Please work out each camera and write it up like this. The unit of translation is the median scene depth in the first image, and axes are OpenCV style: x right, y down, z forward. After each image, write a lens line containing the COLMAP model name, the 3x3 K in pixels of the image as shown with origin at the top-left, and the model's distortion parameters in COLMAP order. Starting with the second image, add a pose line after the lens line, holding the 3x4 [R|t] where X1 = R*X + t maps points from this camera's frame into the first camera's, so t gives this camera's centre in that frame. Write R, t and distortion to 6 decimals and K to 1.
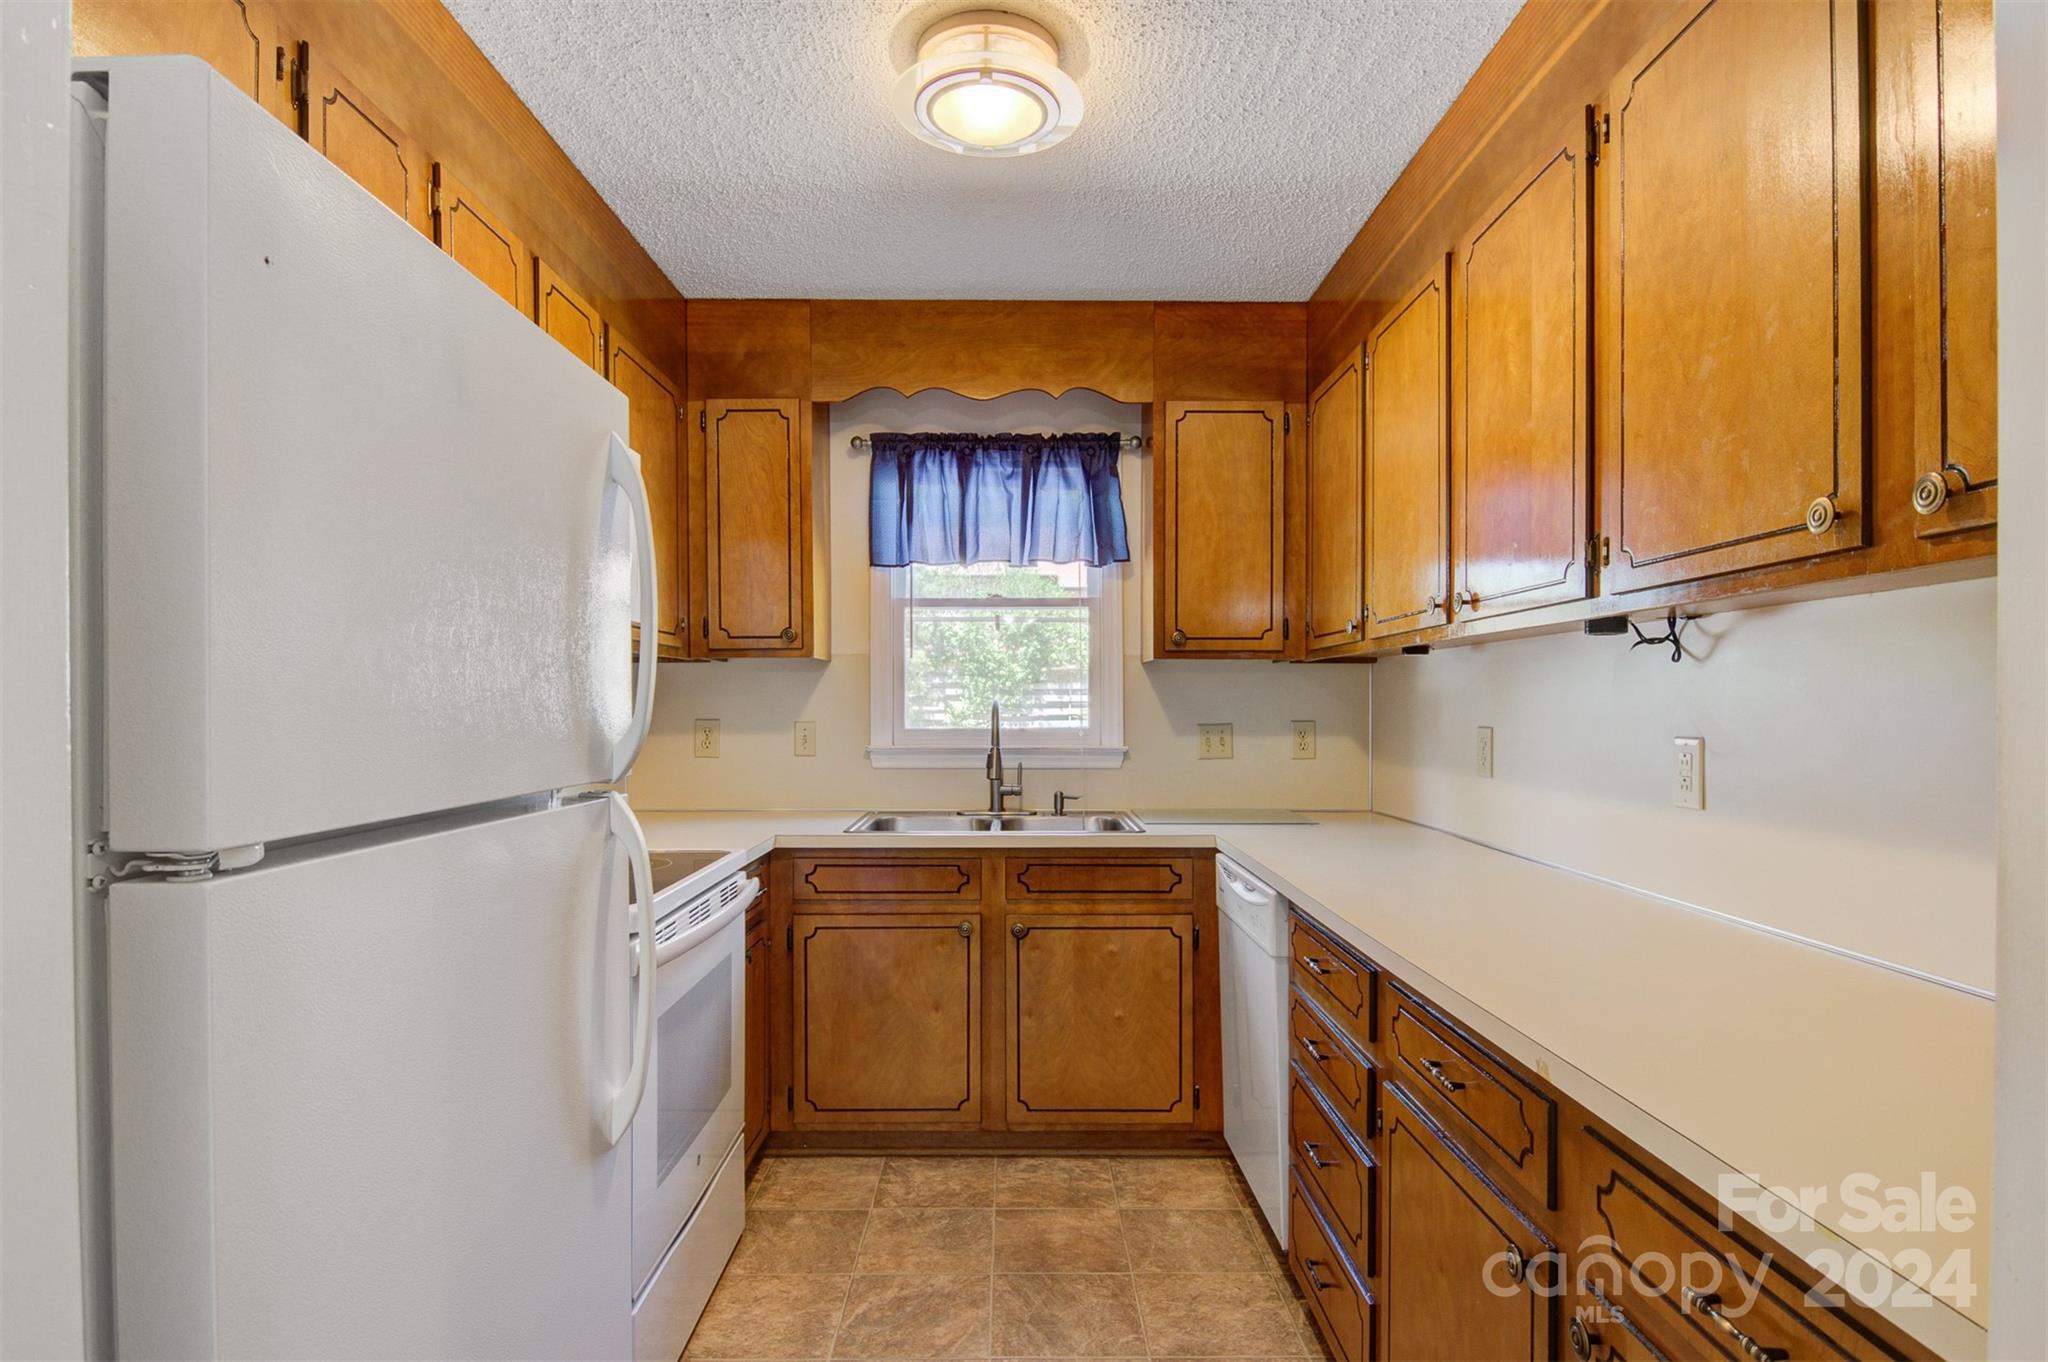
lens RADIAL K [[1080.2, 0, 1022.7], [0, 1080.2, 721.3], [0, 0, 1]] dist [0.018441, -0.016807]
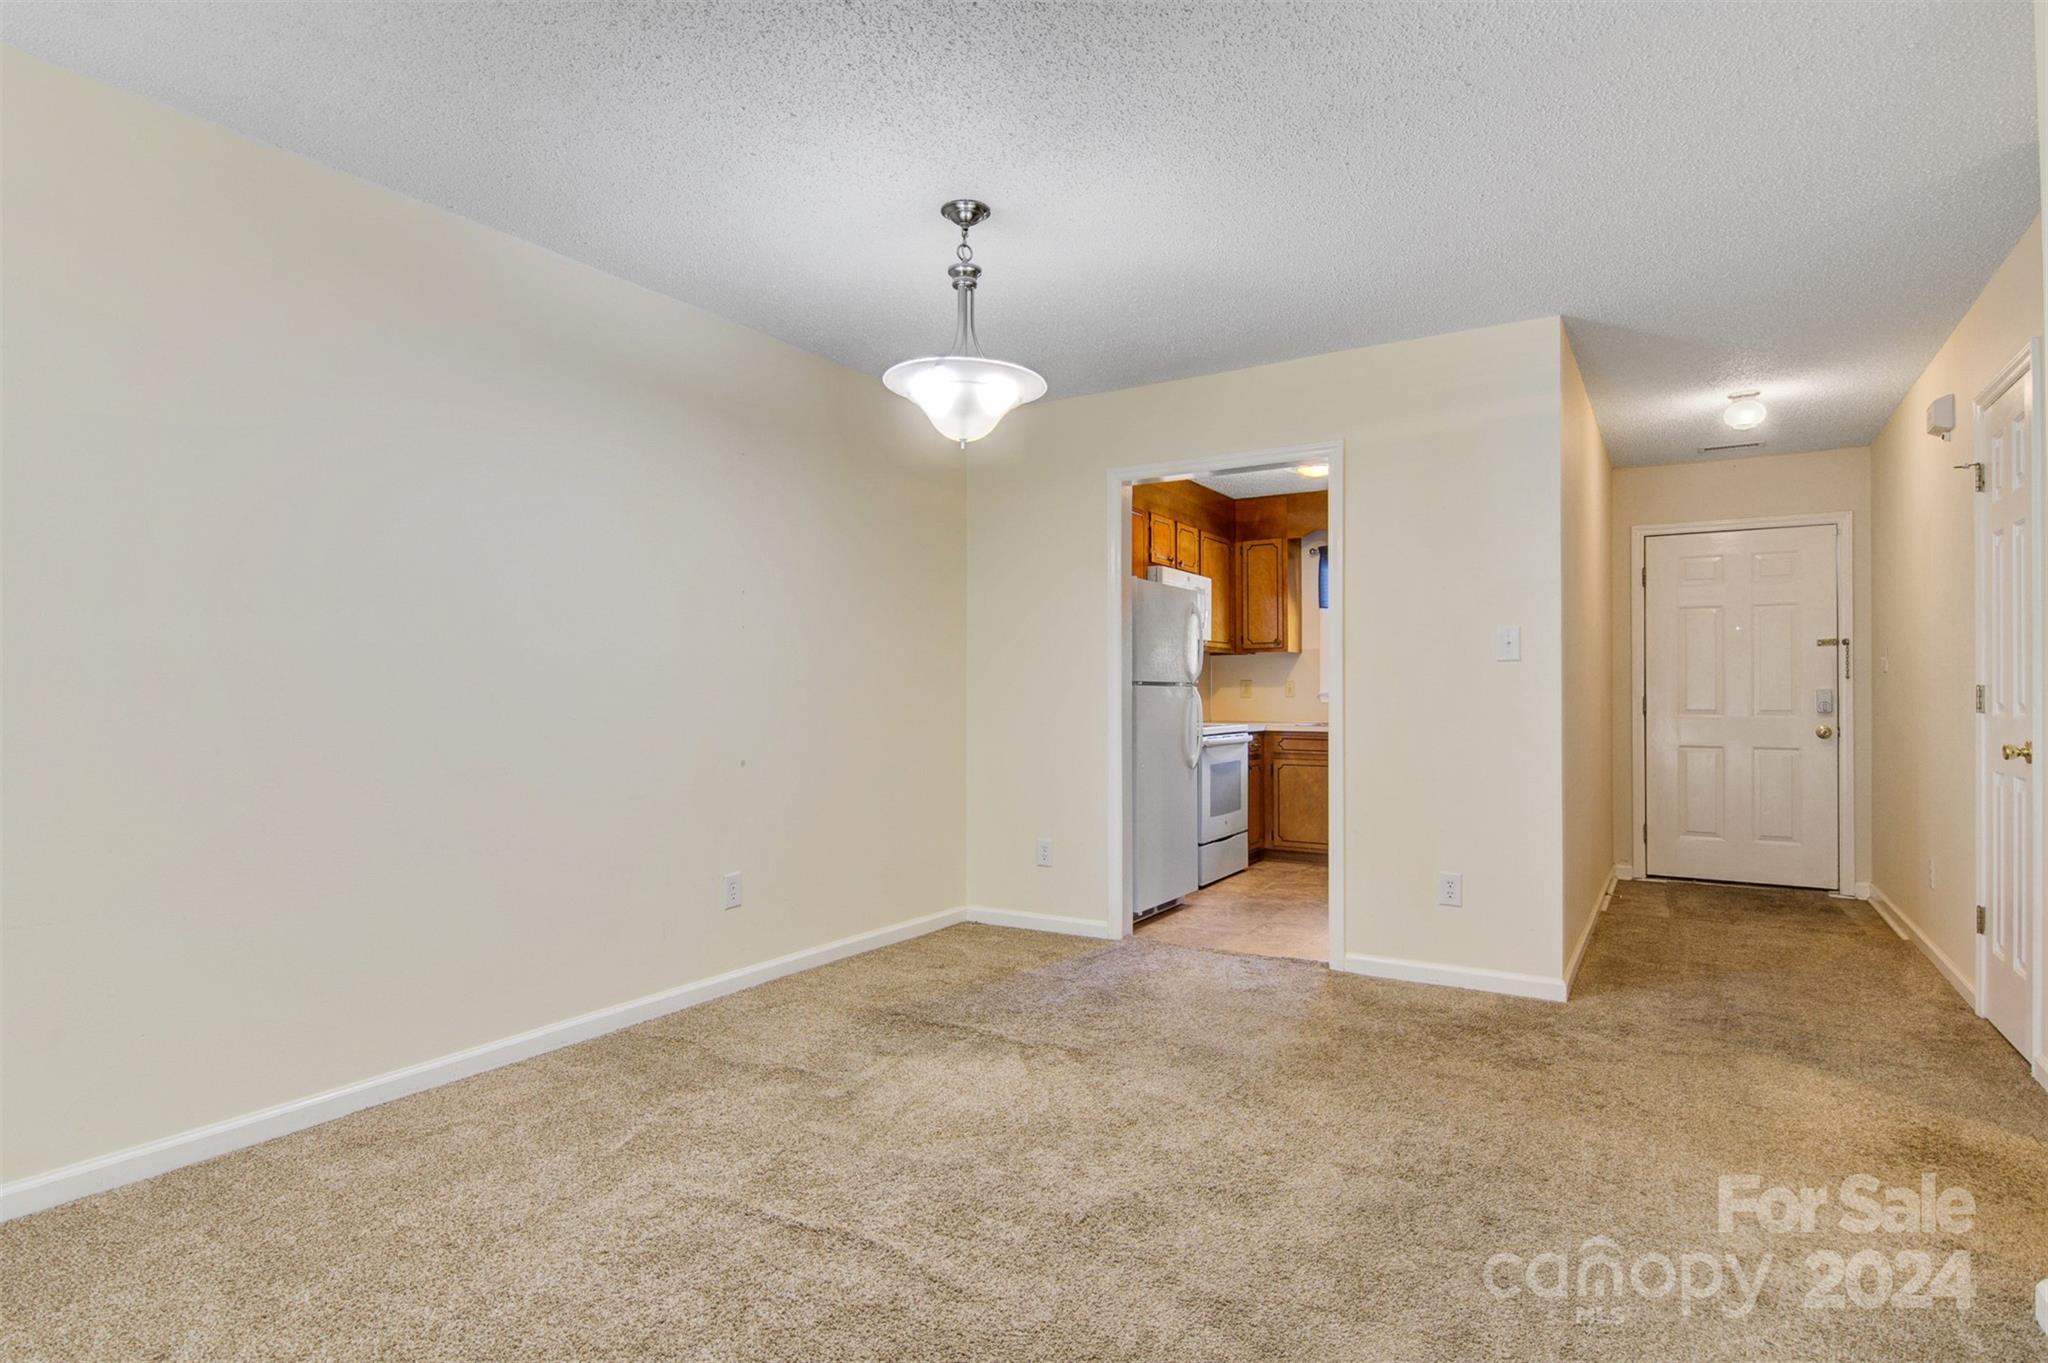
lens RADIAL K [[1080.2, 0, 1016.1], [0, 1080.2, 689.0], [0, 0, 1]] dist [0.018441, -0.016807]
pose [[0.845698, -0.005529, -0.533634, 0.534378], [-0.006108, 0.999781, -0.020038, 0.068951], [0.533627, 0.020205, 0.845478, -1.217945]]
